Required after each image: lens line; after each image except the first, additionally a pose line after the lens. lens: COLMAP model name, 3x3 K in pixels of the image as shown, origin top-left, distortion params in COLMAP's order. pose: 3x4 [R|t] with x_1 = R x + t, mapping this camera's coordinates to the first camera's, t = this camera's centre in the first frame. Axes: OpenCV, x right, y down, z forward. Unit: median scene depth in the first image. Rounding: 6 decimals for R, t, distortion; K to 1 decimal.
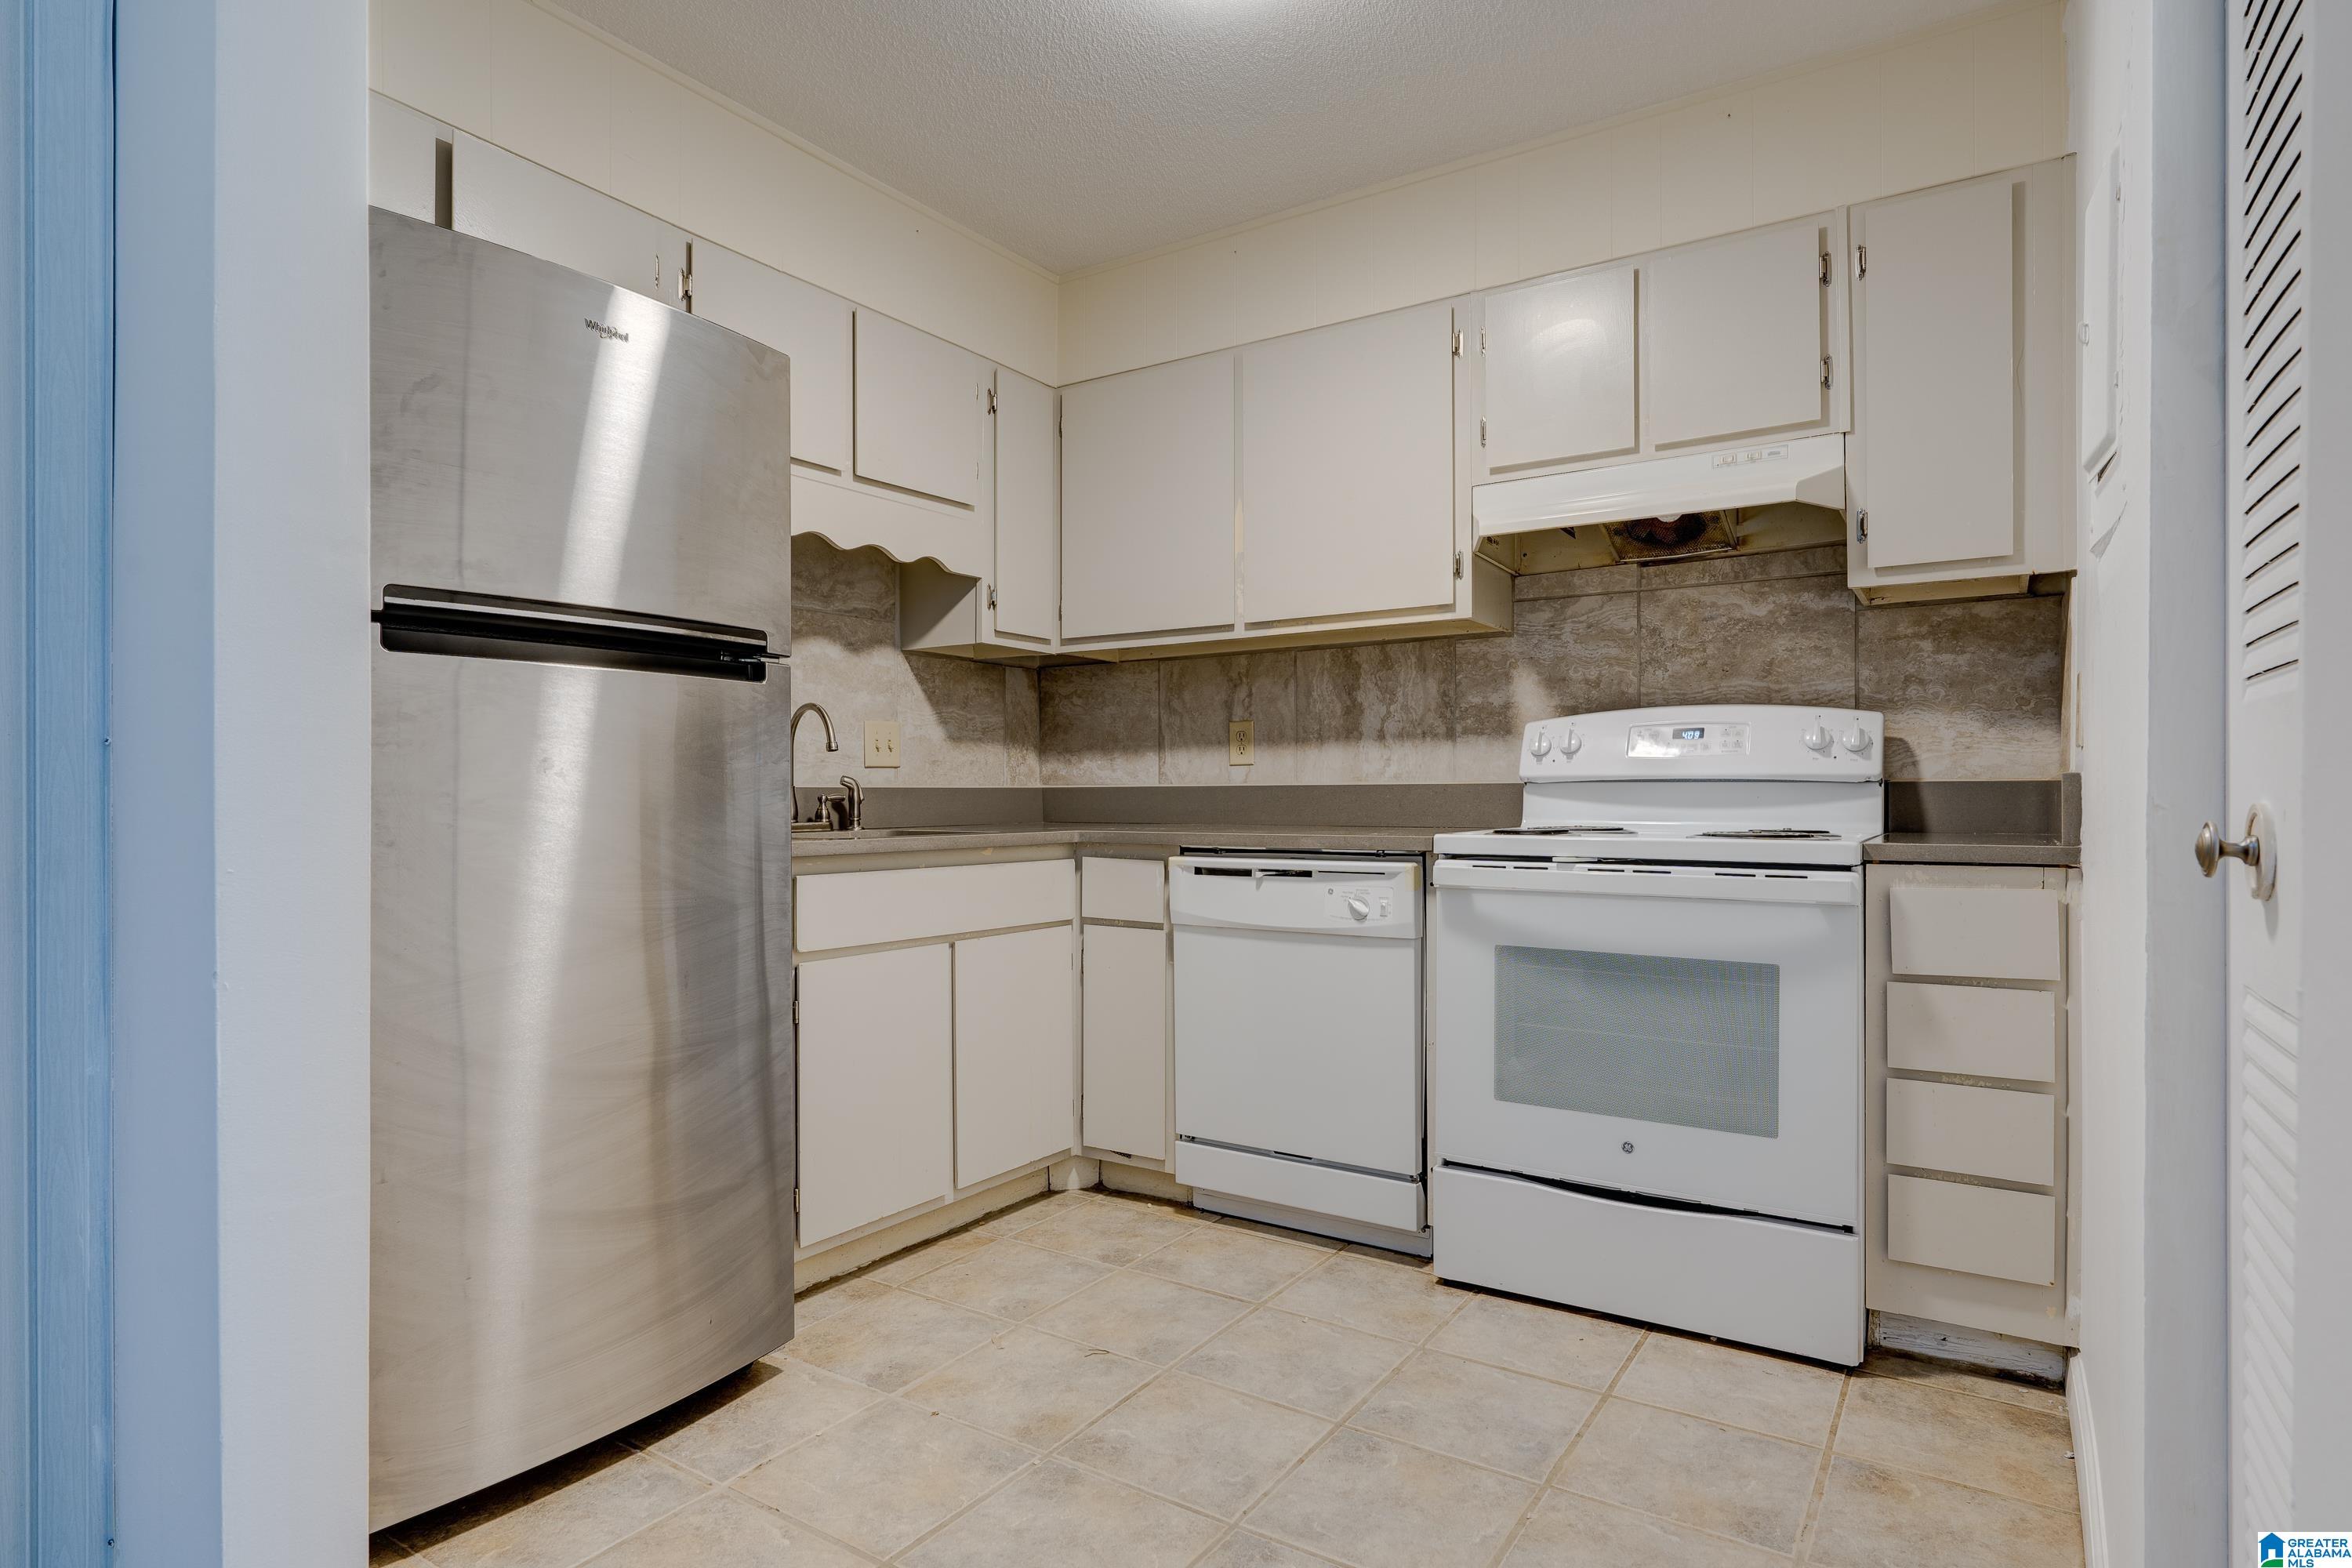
lens RADIAL K [[1257.0, 0, 1178.0], [0, 1257.0, 794.9], [0, 0, 1]] dist [-0.013869, 0.001451]
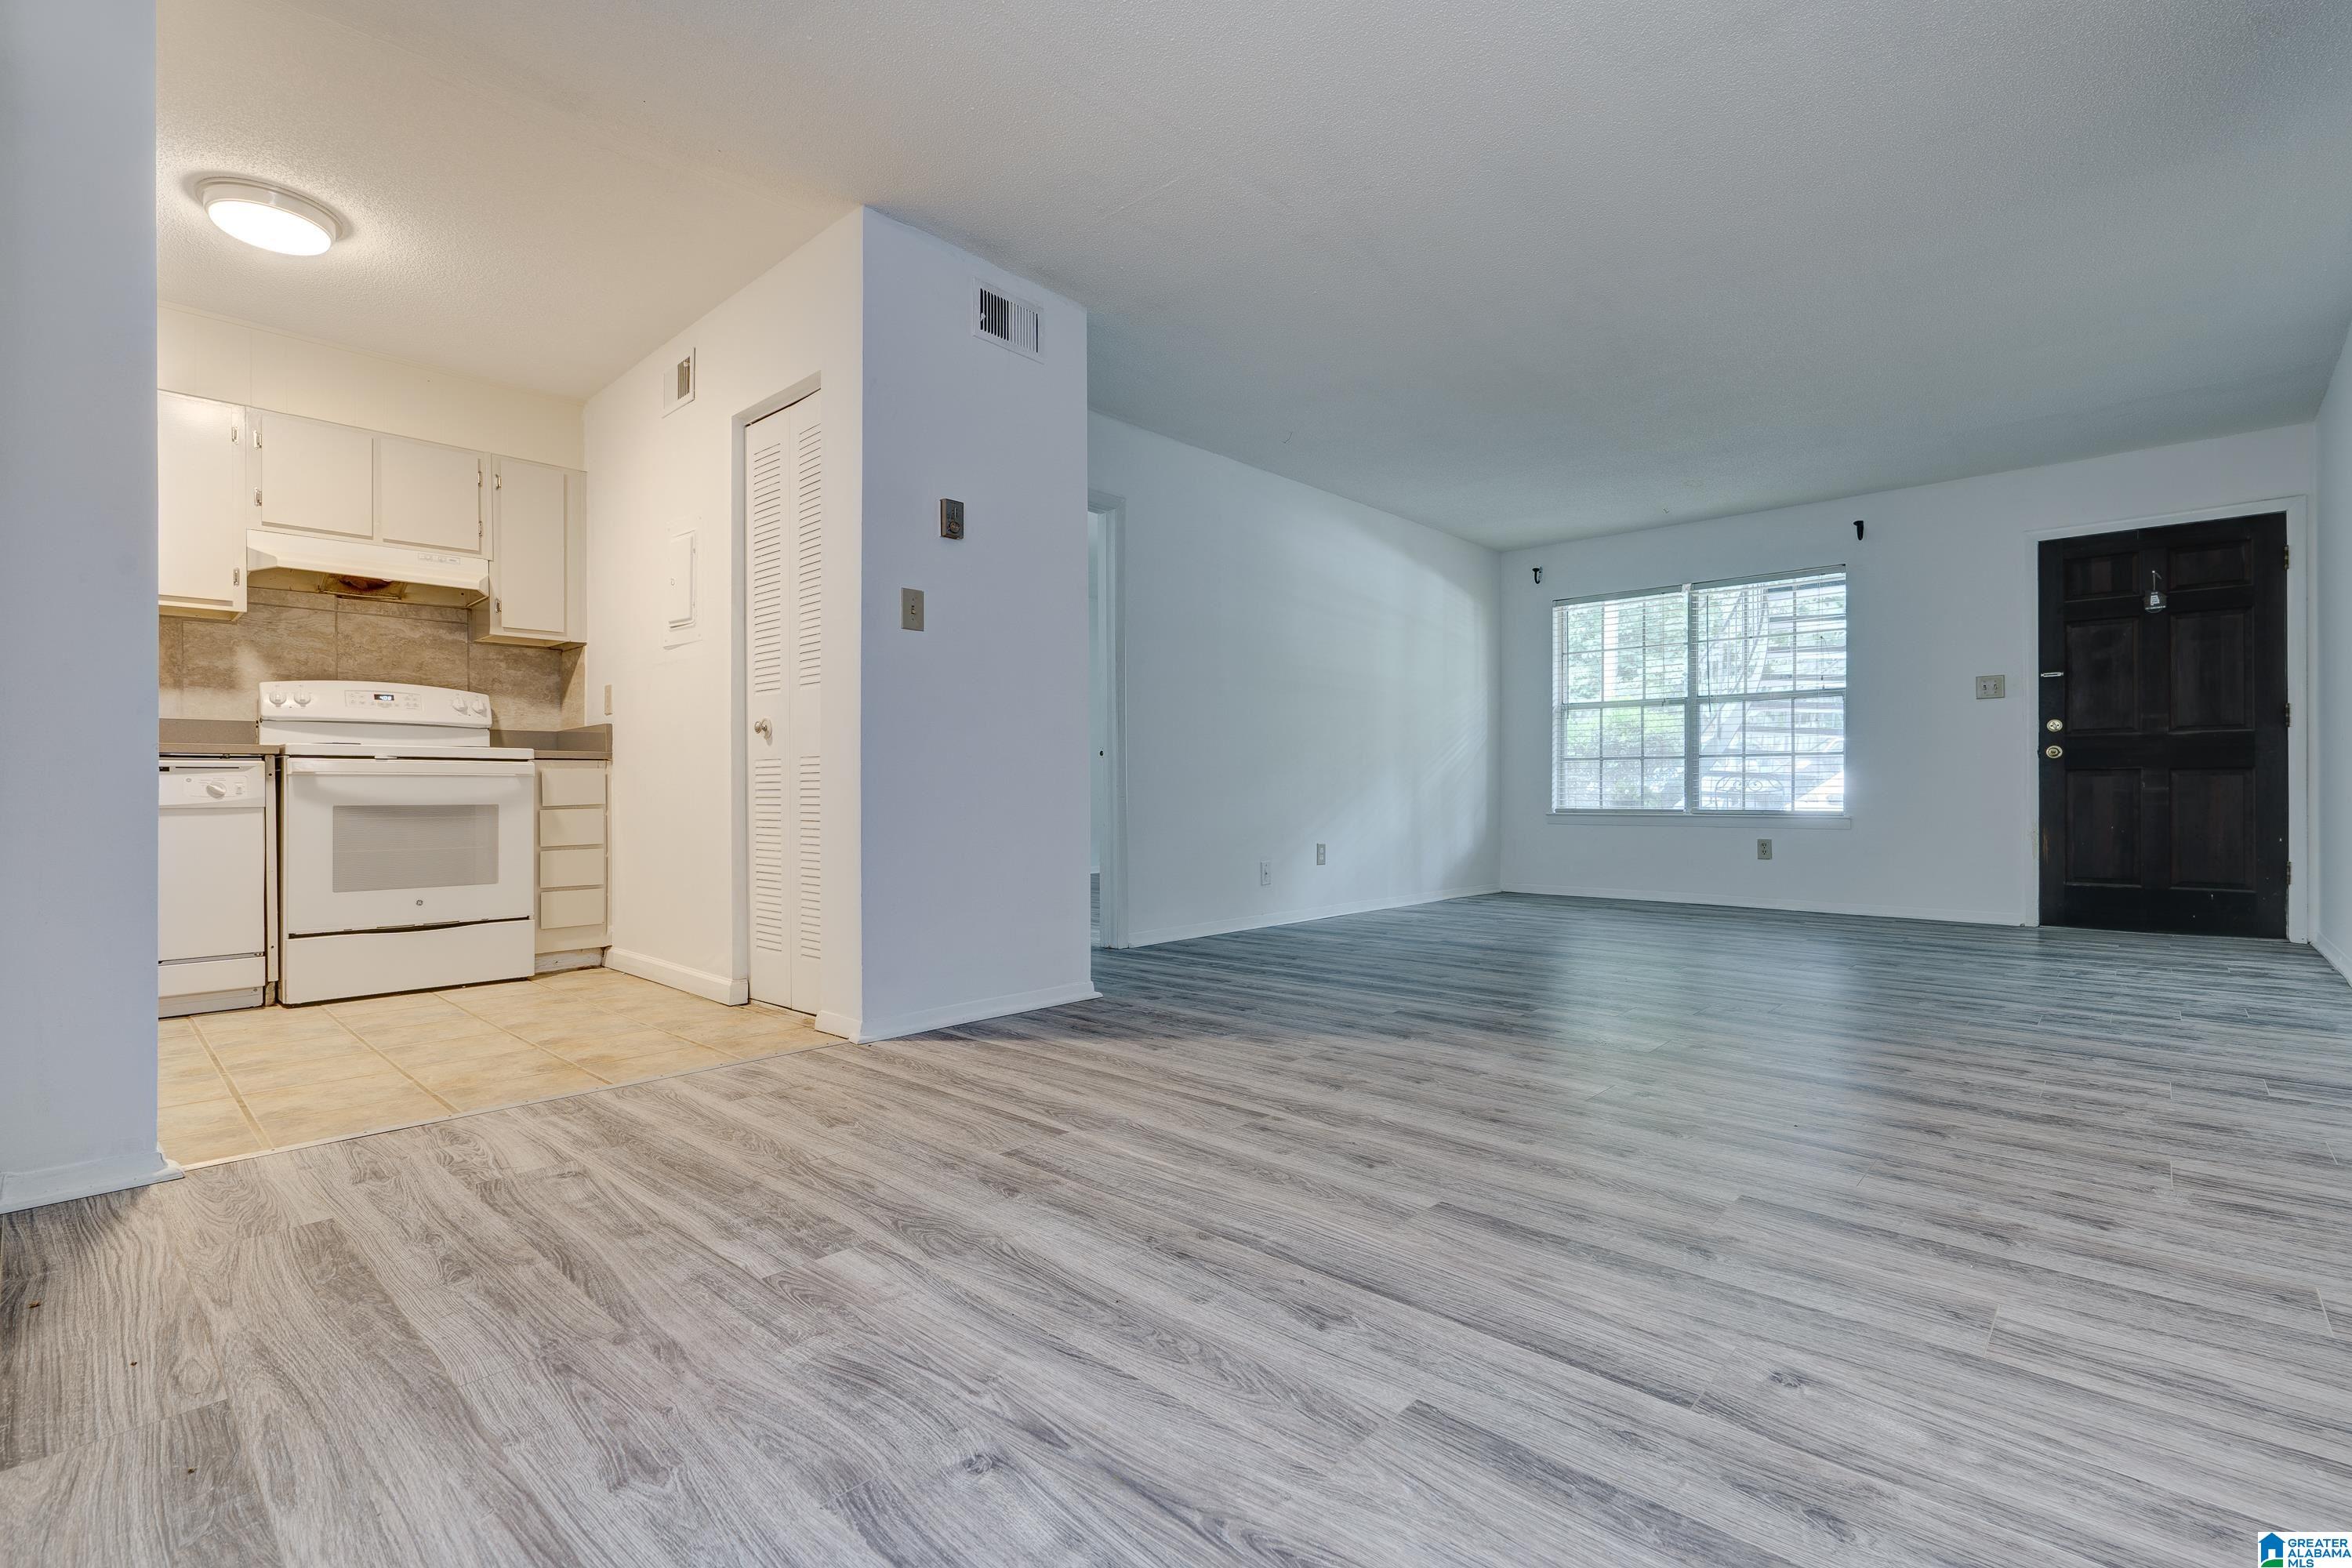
lens RADIAL K [[1083.0, 0, 1175.8], [0, 1083.0, 790.5], [0, 0, 1]] dist [0.002314, 0.000475]
pose [[0.172972, 0.002625, 0.984923, -0.892964], [0.009421, 0.999946, -0.004319, 0.098251], [-0.984882, 0.010026, 0.172938, -0.377098]]
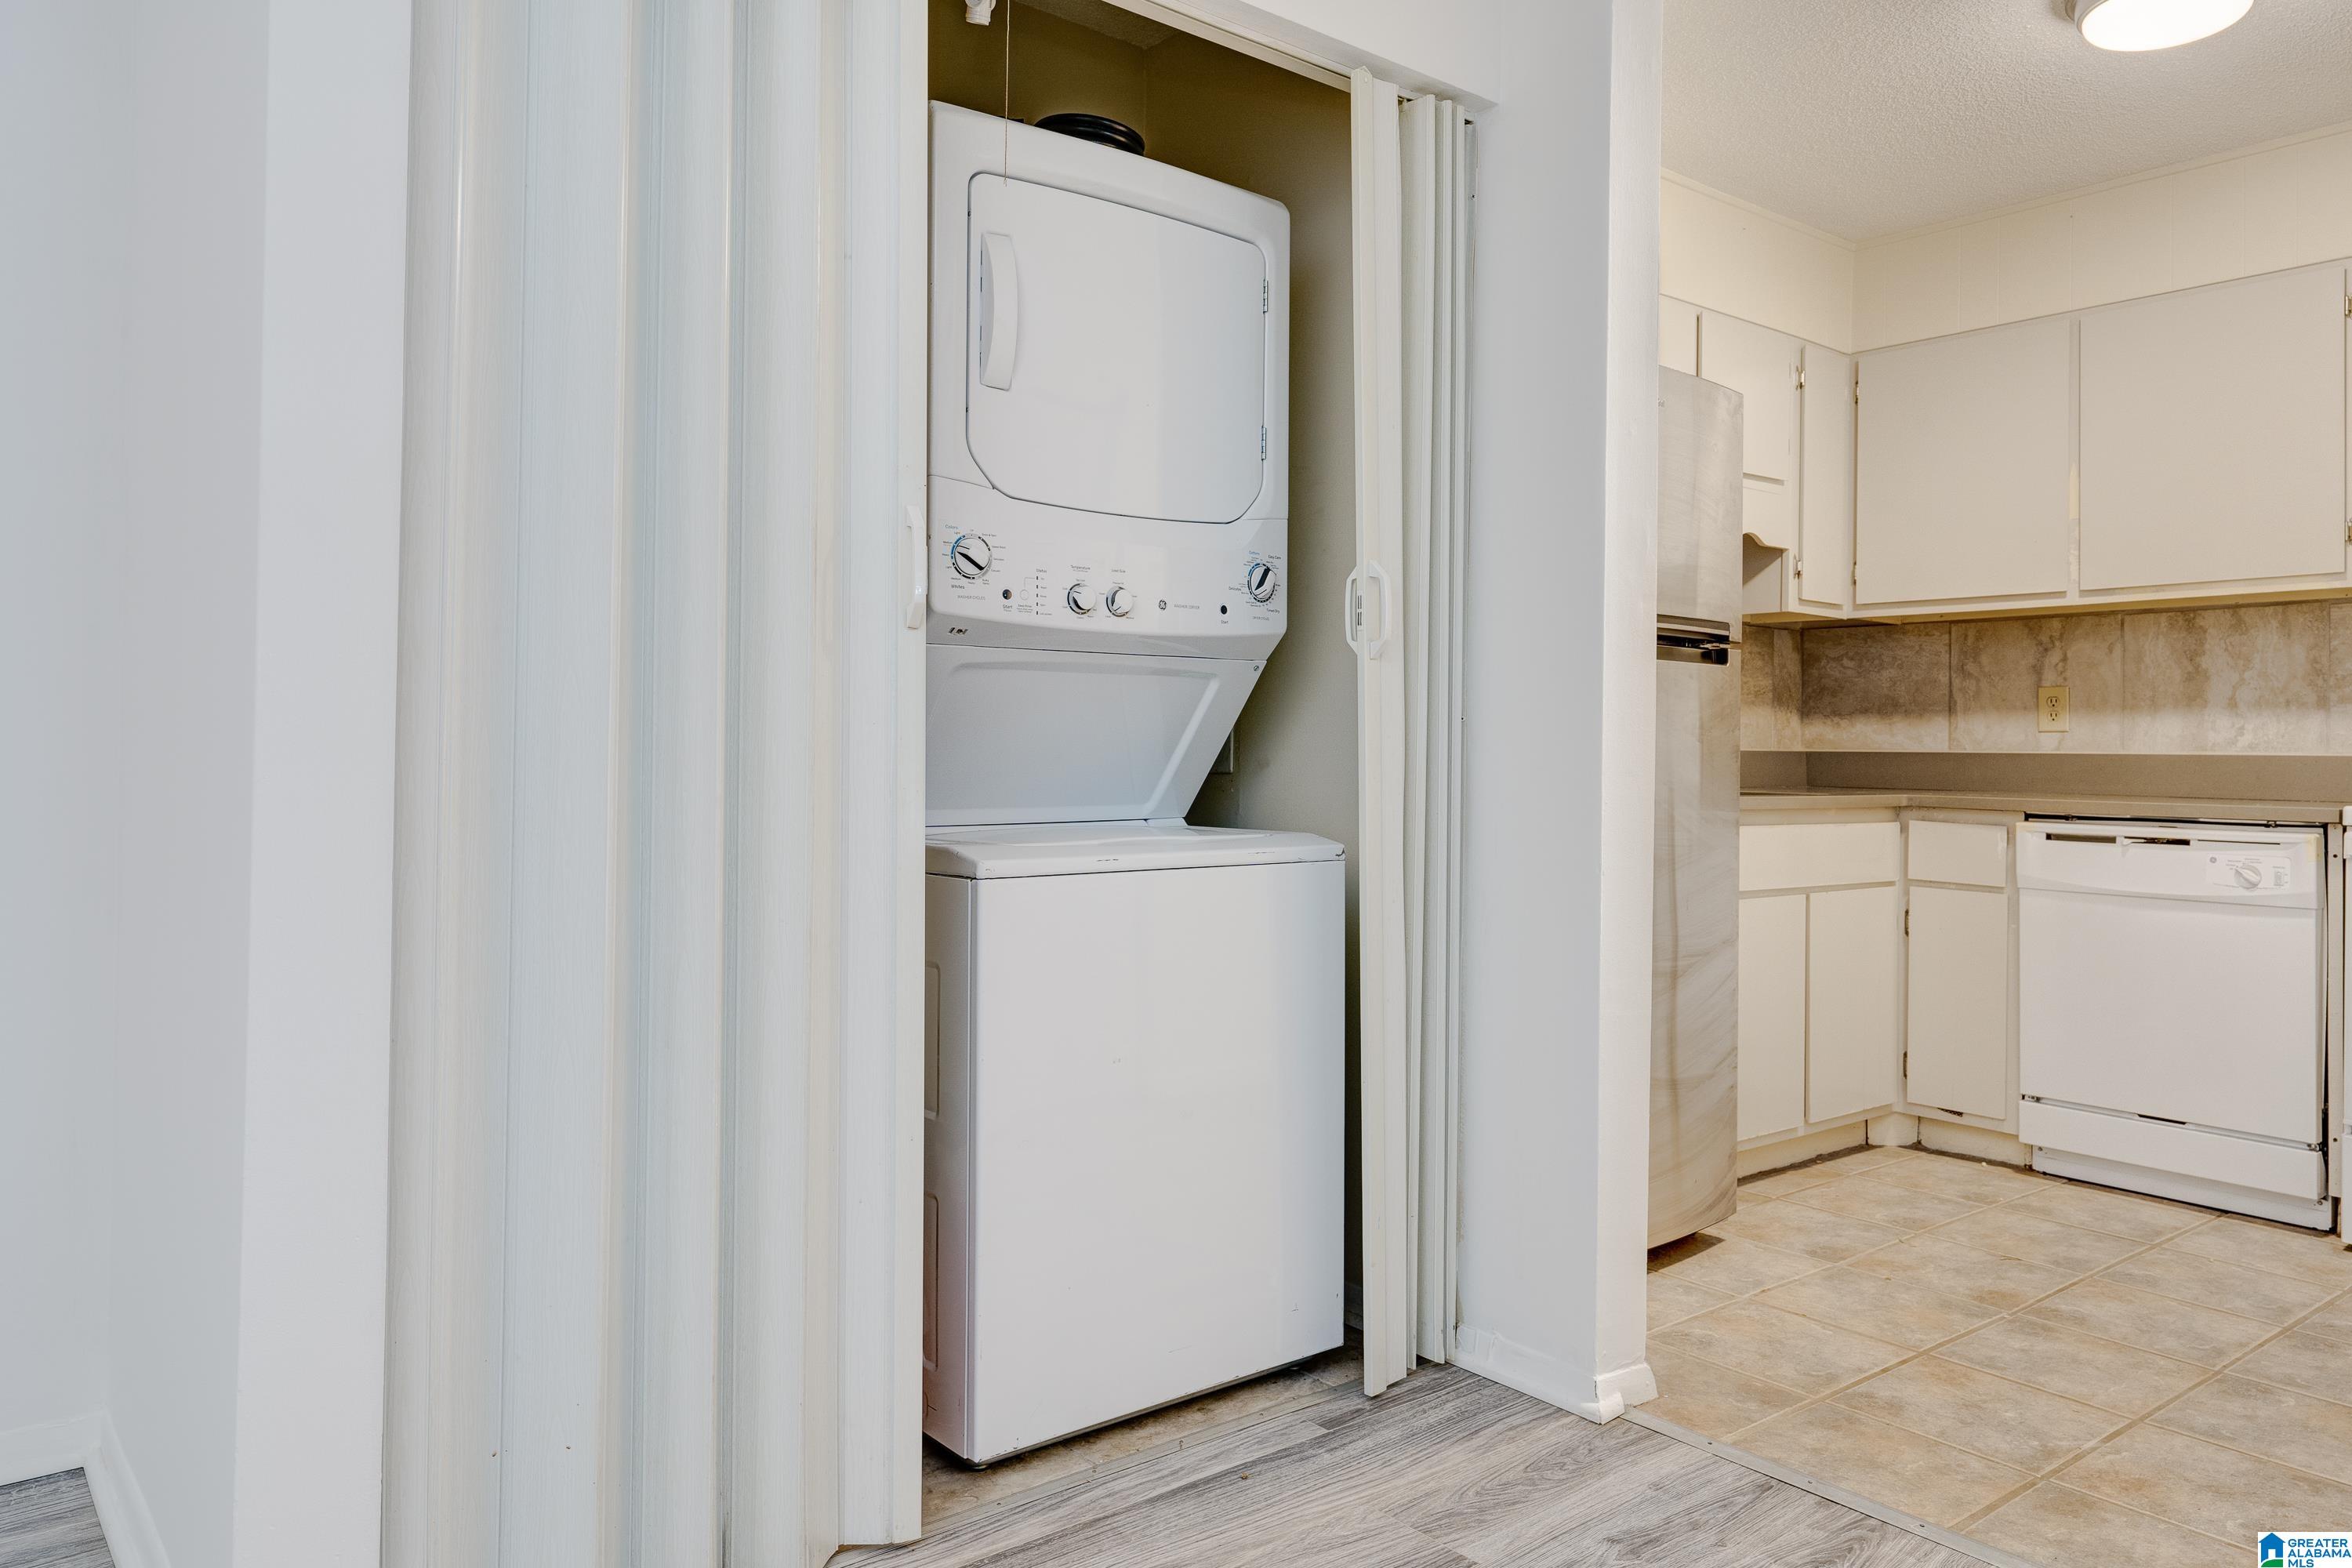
lens RADIAL K [[1610.8, 0, 1174.9], [0, 1610.8, 721.6], [0, 0, 1]] dist [0.004717, 0.002128]
pose [[0.952833, 0.010635, -0.303309, -0.263739], [-0.016634, 0.999714, -0.017203, 0.001191], [0.303040, 0.021436, 0.952737, -0.470427]]
